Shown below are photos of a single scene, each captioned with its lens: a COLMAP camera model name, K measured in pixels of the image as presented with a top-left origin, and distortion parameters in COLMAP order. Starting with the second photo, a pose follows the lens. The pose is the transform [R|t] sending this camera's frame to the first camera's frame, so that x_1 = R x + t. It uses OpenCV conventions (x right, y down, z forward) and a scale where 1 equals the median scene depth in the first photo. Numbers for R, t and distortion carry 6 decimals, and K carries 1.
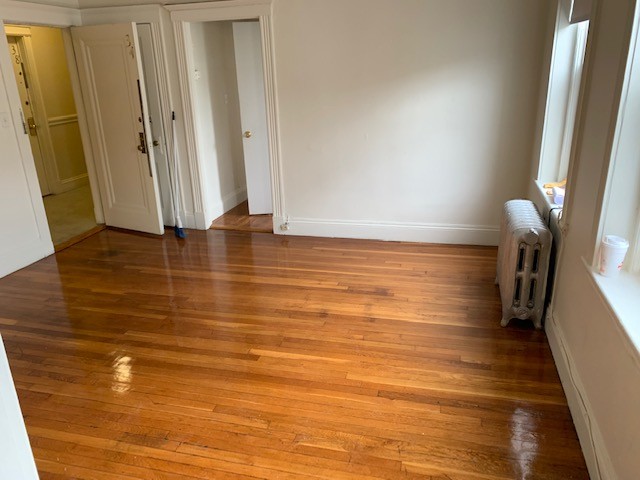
lens RADIAL K [[497.5, 0, 320.0], [0, 497.5, 240.0], [0, 0, 1]] dist [0.029987, 0.001813]
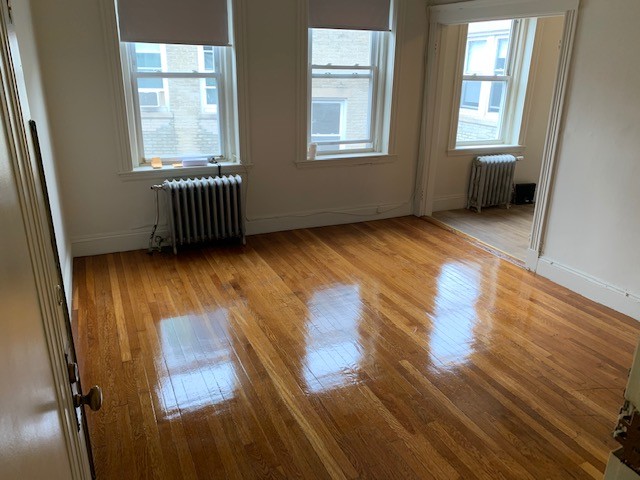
lens RADIAL K [[497.5, 0, 320.0], [0, 497.5, 240.0], [0, 0, 1]] dist [0.029987, 0.001813]
pose [[-0.626601, -0.239560, 0.741608, -0.817900], [0.257534, 0.834479, 0.487156, -0.486041], [-0.735559, 0.496242, -0.461191, 1.431969]]
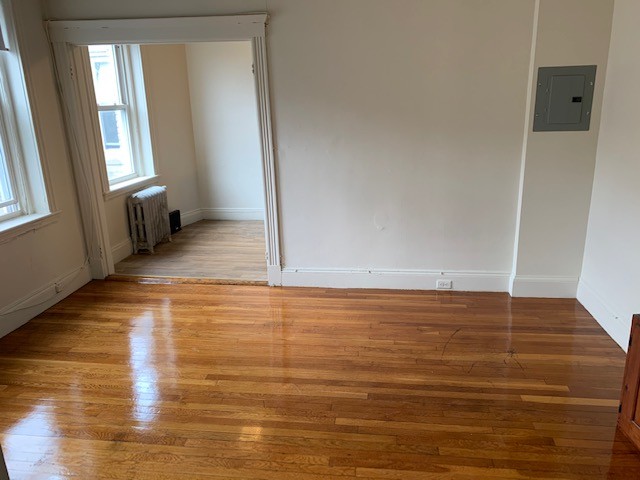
lens RADIAL K [[489.9, 0, 320.0], [0, 489.9, 240.0], [0, 0, 1]] dist [-0.002255, -0.001468]
pose [[-0.989689, 0.091591, -0.110118, -0.234030], [0.009956, 0.810953, 0.585027, -0.502358], [0.142883, 0.577899, -0.803503, 1.459617]]
